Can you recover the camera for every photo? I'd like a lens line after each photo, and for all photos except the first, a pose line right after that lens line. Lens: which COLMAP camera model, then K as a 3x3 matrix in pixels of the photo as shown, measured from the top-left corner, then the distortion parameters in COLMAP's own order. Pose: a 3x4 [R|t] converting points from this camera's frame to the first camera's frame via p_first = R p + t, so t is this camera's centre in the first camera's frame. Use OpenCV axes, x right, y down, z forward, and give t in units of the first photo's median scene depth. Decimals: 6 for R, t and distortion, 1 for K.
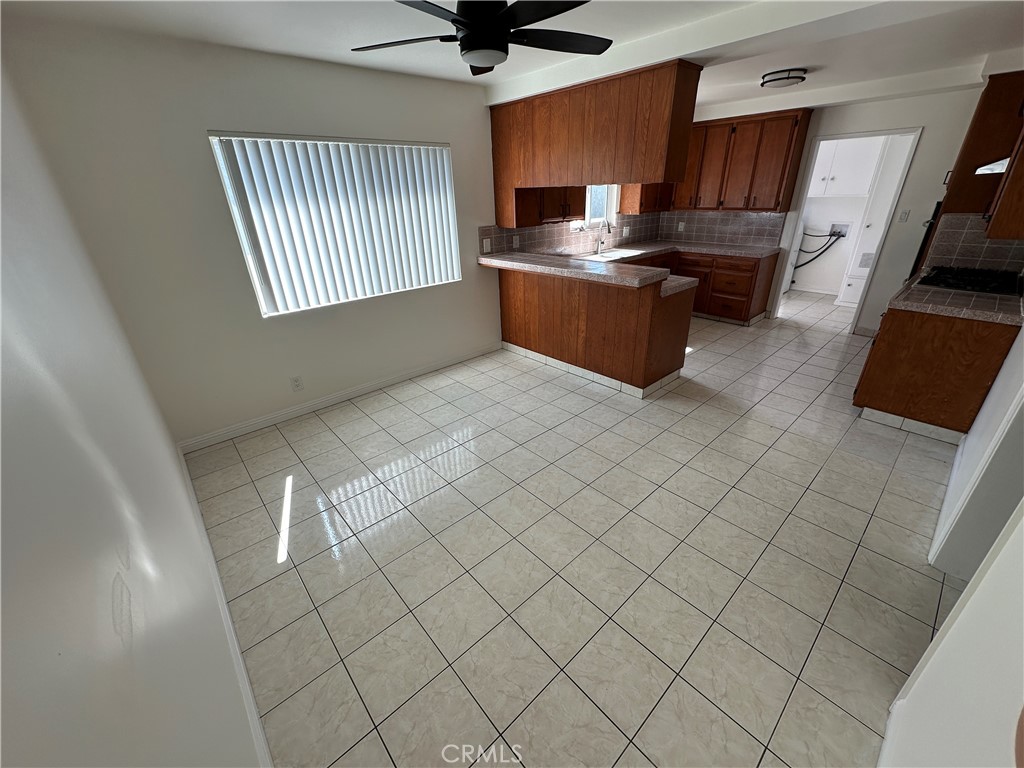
lens RADIAL K [[408.3, 0, 512.4], [0, 408.3, 382.1], [0, 0, 1]] dist [-0.001681, 0.000185]
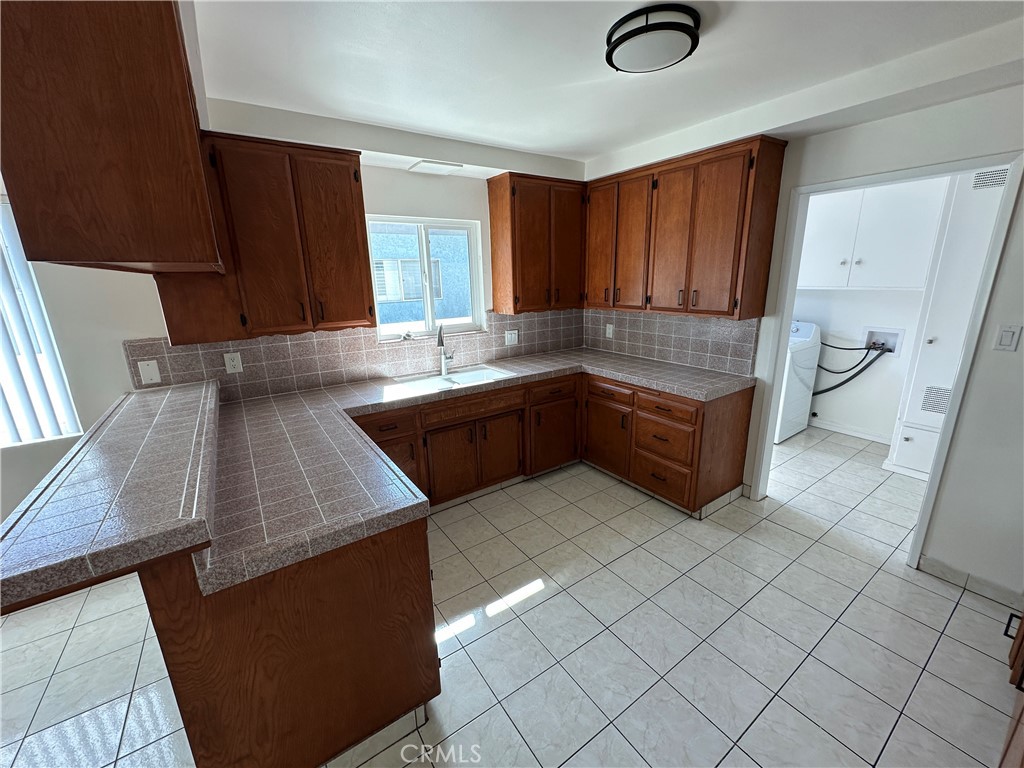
lens RADIAL K [[408.3, 0, 509.1], [0, 408.3, 383.7], [0, 0, 1]] dist [-0.001681, 0.000185]
pose [[0.991227, 0.039299, -0.126190, 0.383824], [-0.061000, 0.983028, -0.173018, -0.199085], [0.117249, 0.179198, 0.976801, 0.410420]]
